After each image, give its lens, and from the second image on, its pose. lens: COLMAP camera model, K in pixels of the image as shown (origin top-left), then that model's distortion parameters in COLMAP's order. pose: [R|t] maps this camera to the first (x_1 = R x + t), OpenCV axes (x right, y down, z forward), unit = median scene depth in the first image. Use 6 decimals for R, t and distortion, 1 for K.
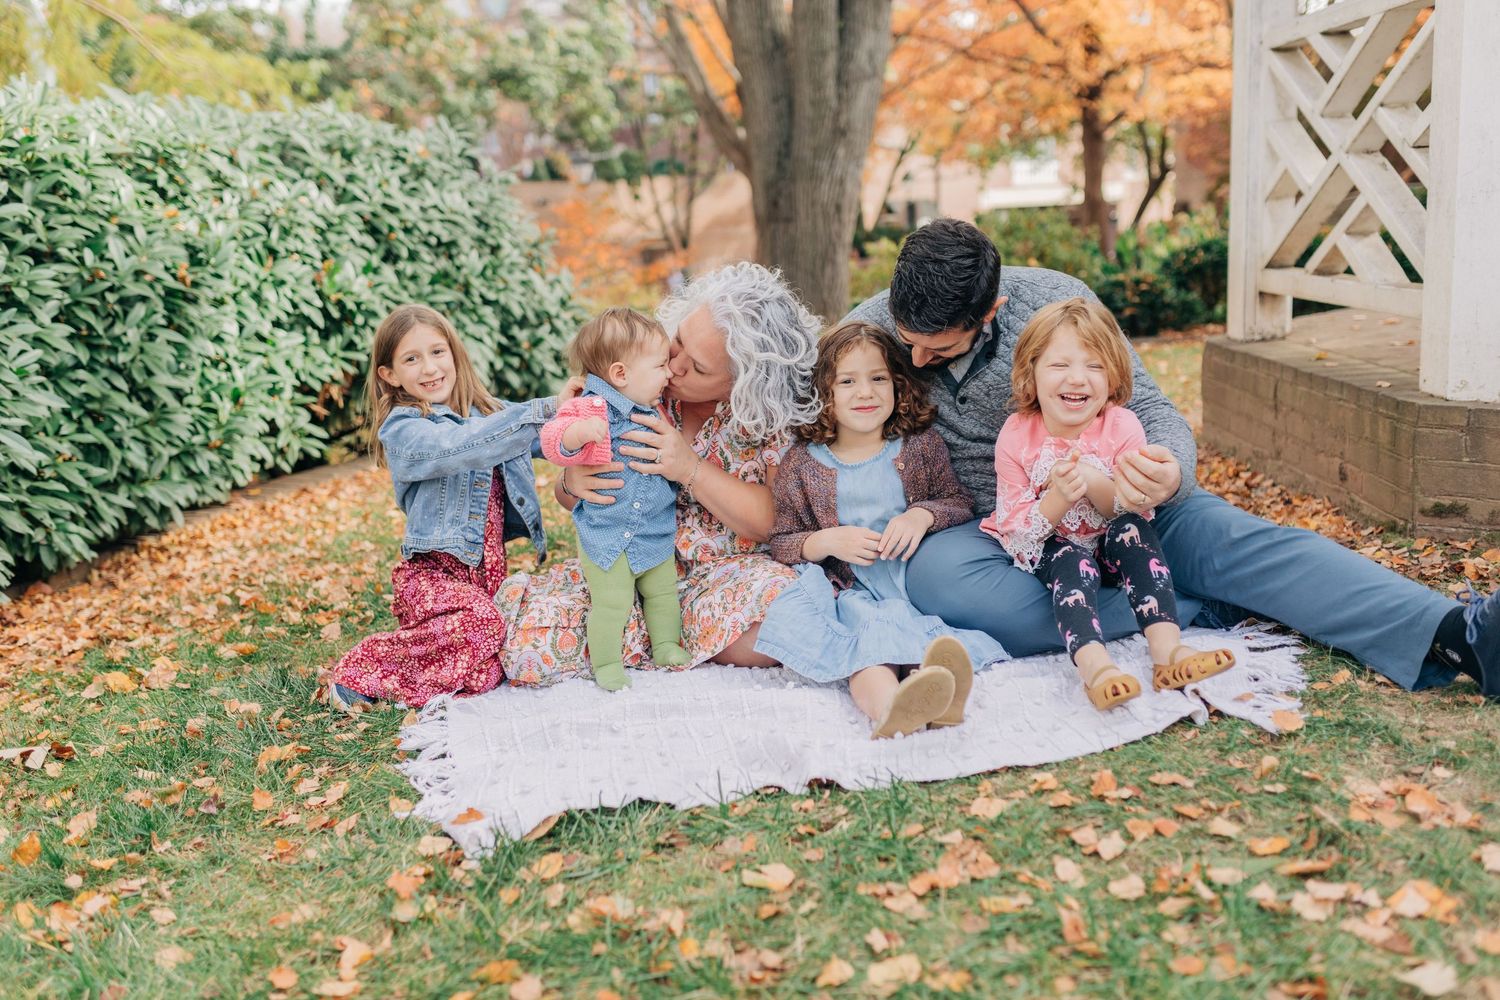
lens RADIAL K [[1456.1, 0, 750.0], [0, 1456.1, 500.0], [0, 0, 1]] dist [0.006354, 0.004118]
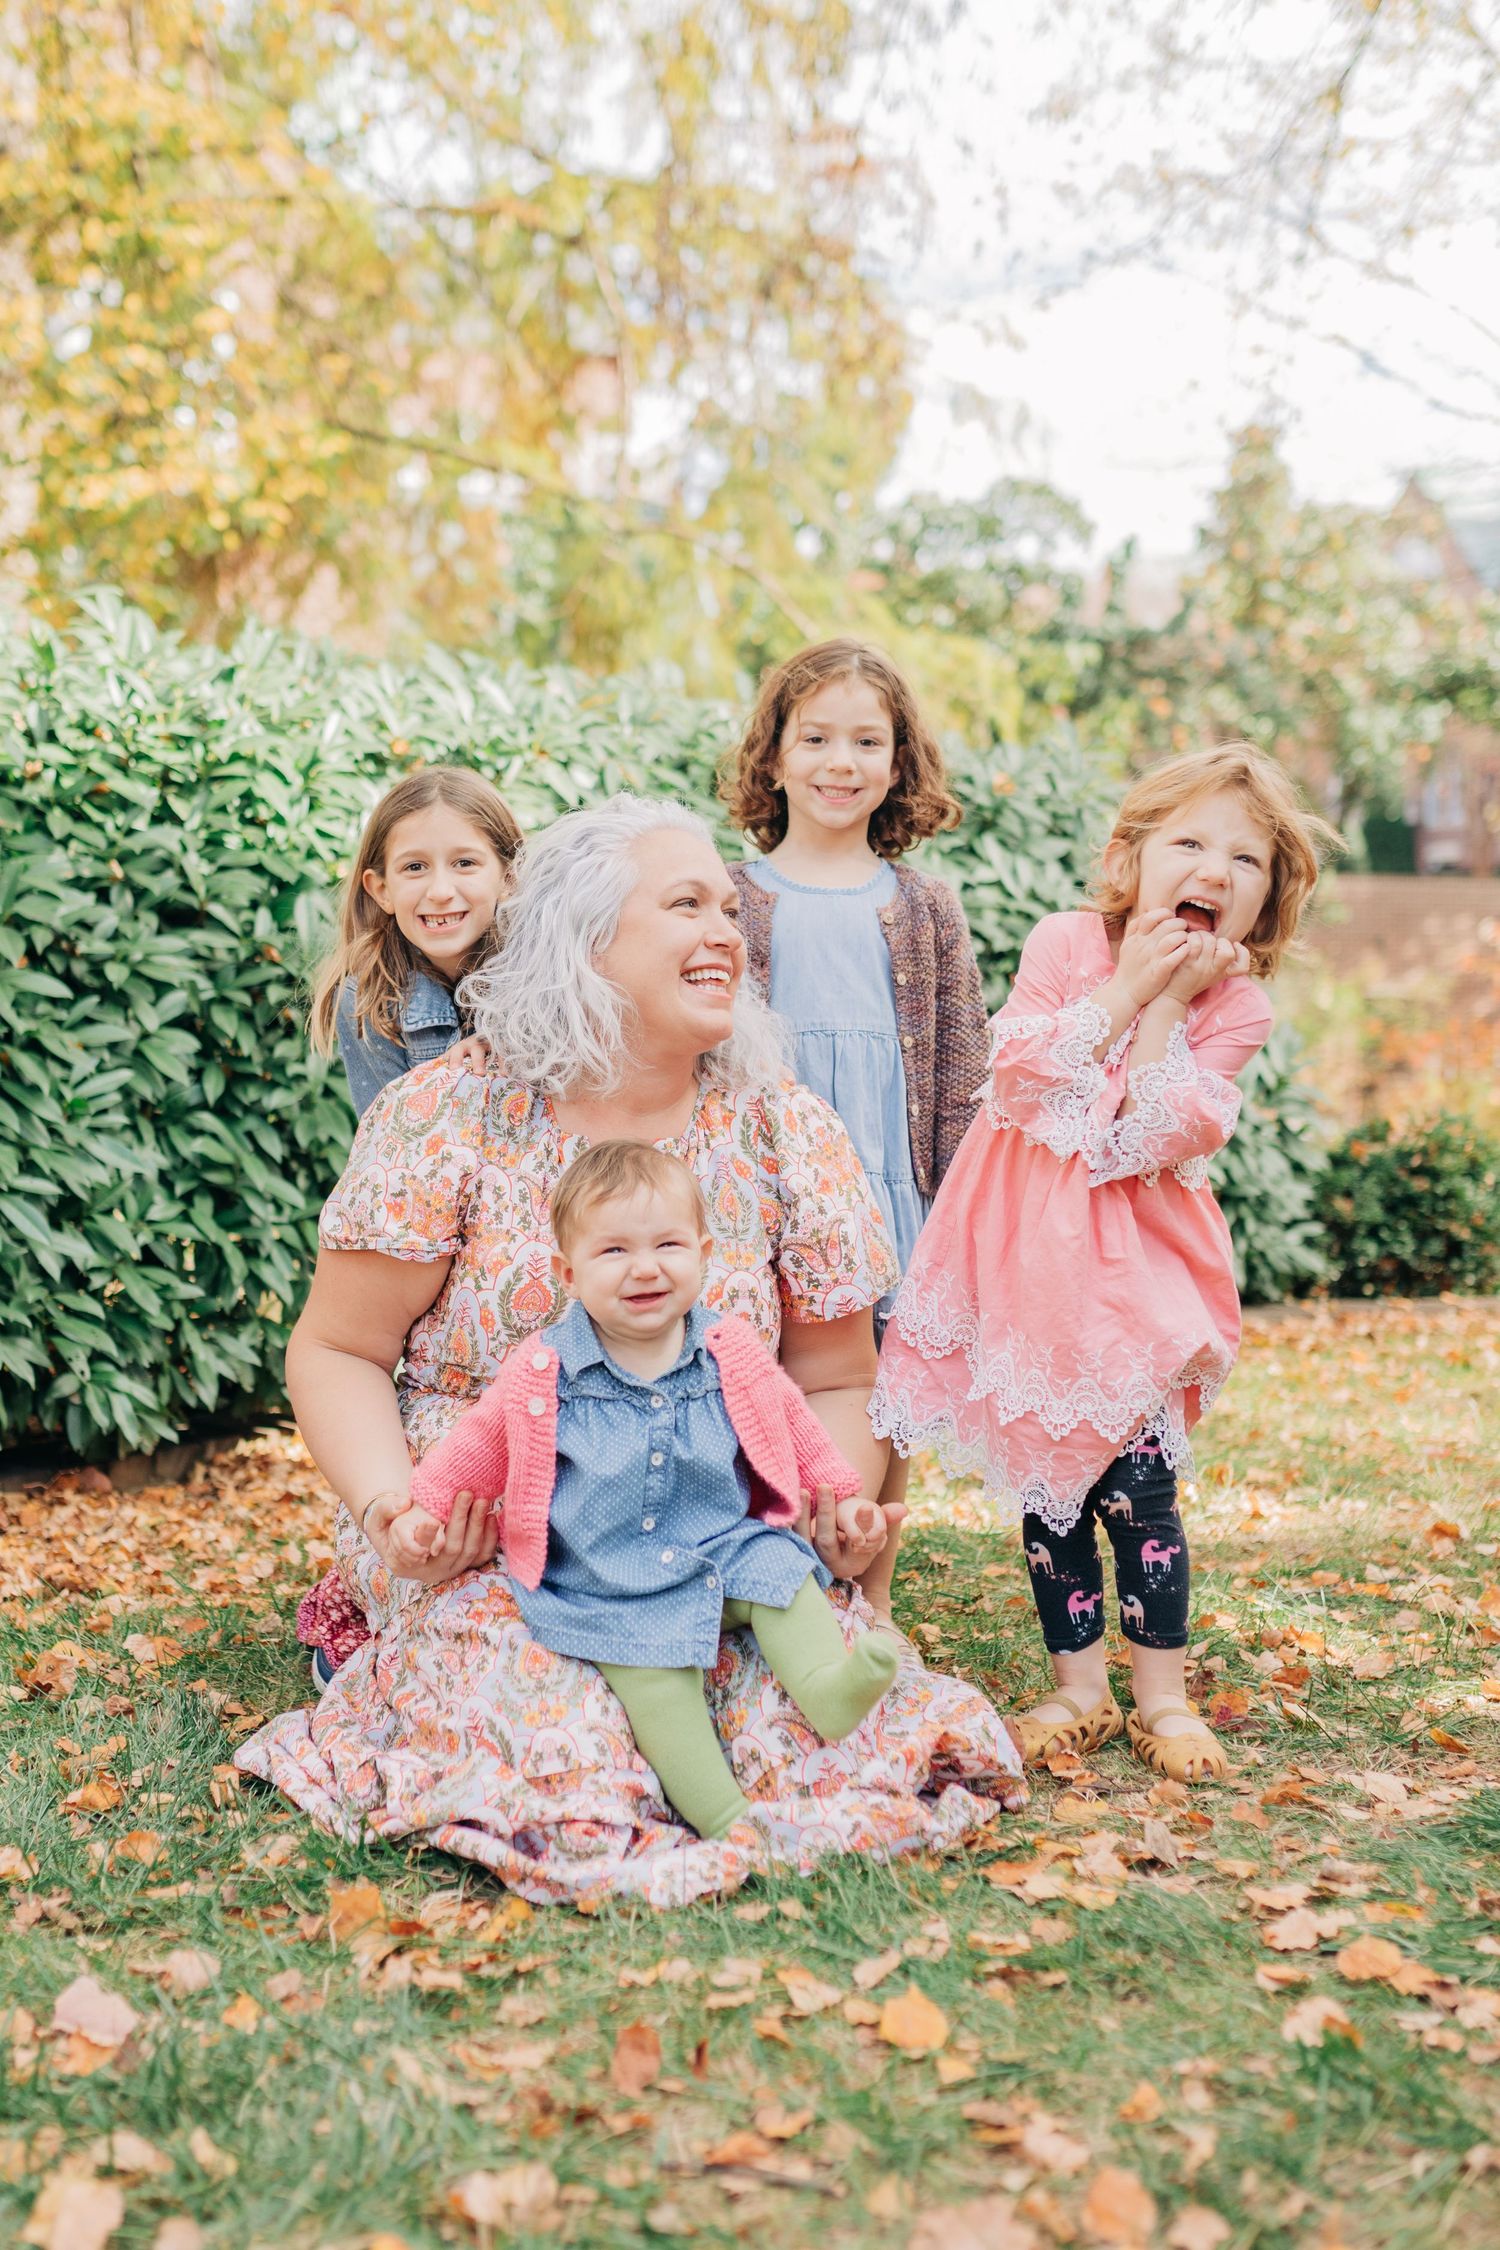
lens RADIAL K [[2653.6, 0, 596.6], [0, 2653.6, 1125.8], [0, 0, 1]] dist [0.010498, 0.012901]
pose [[0.879837, 0.097868, -0.465089, 0.127363], [-0.152265, 0.985034, -0.080770, -0.018024], [0.450224, 0.141881, 0.881571, 0.114254]]
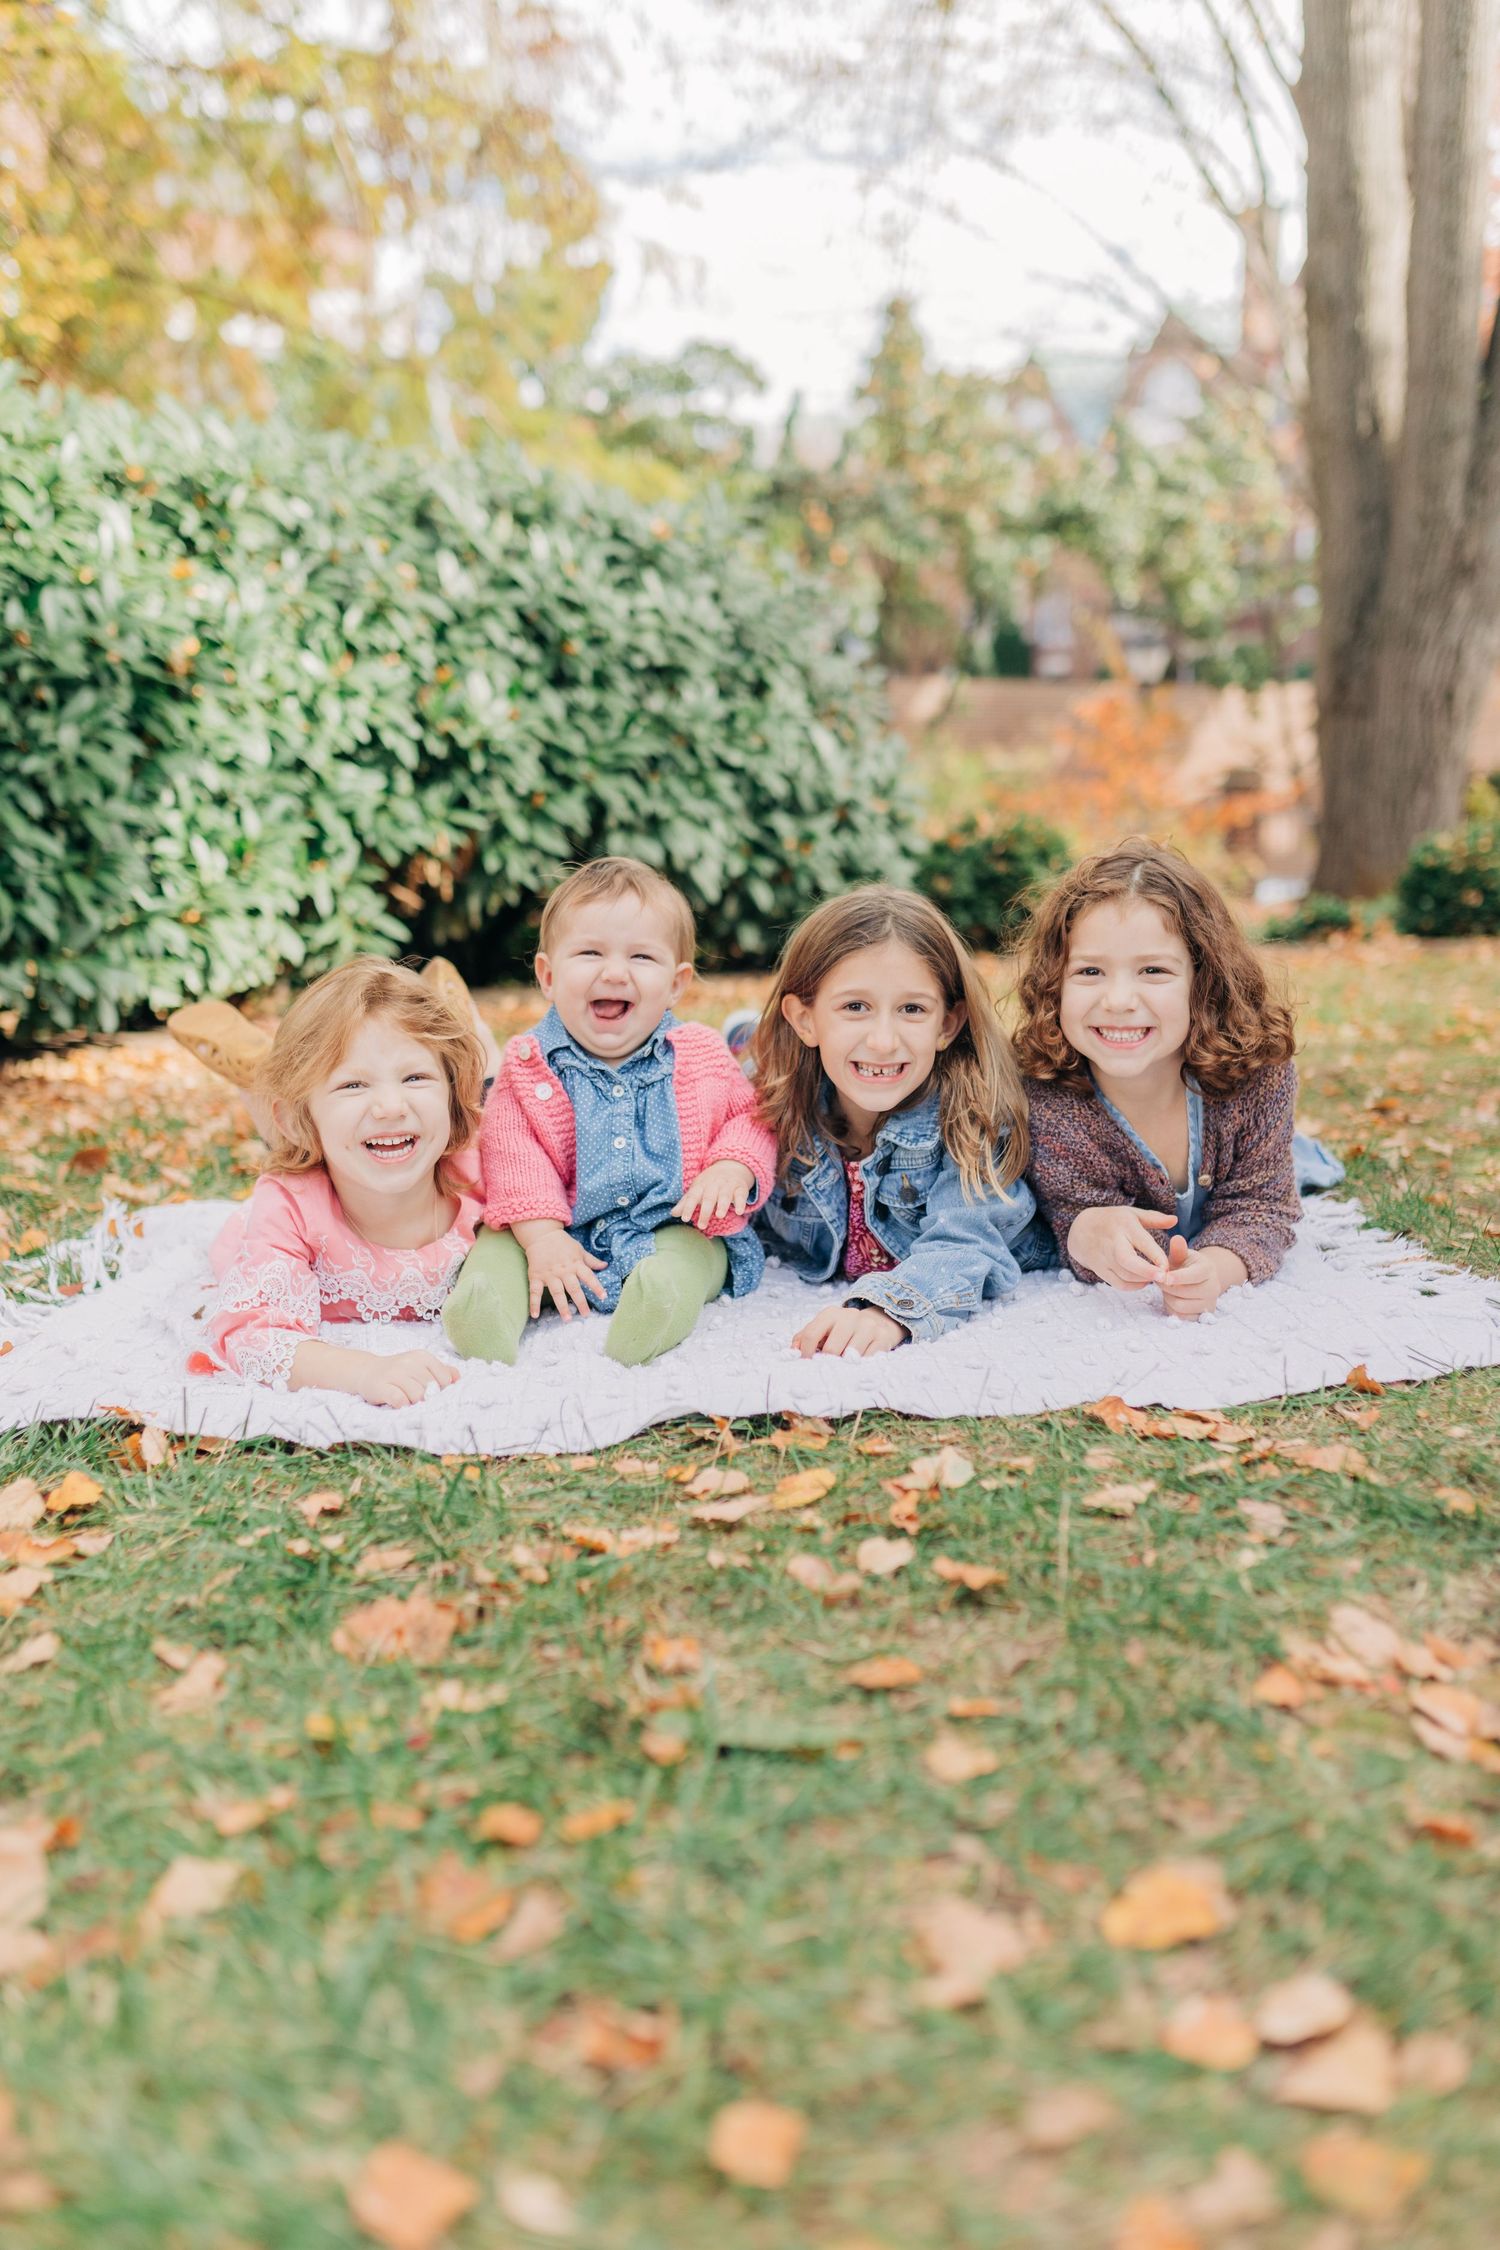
lens RADIAL K [[2184.1, 0, 750.0], [0, 2184.1, 1125.0], [0, 0, 1]] dist [0.006354, 0.004118]
pose [[0.946918, 0.110470, -0.301900, 0.156731], [-0.117252, 0.993093, -0.004374, 0.025372], [0.299331, 0.039541, 0.953330, 0.120617]]
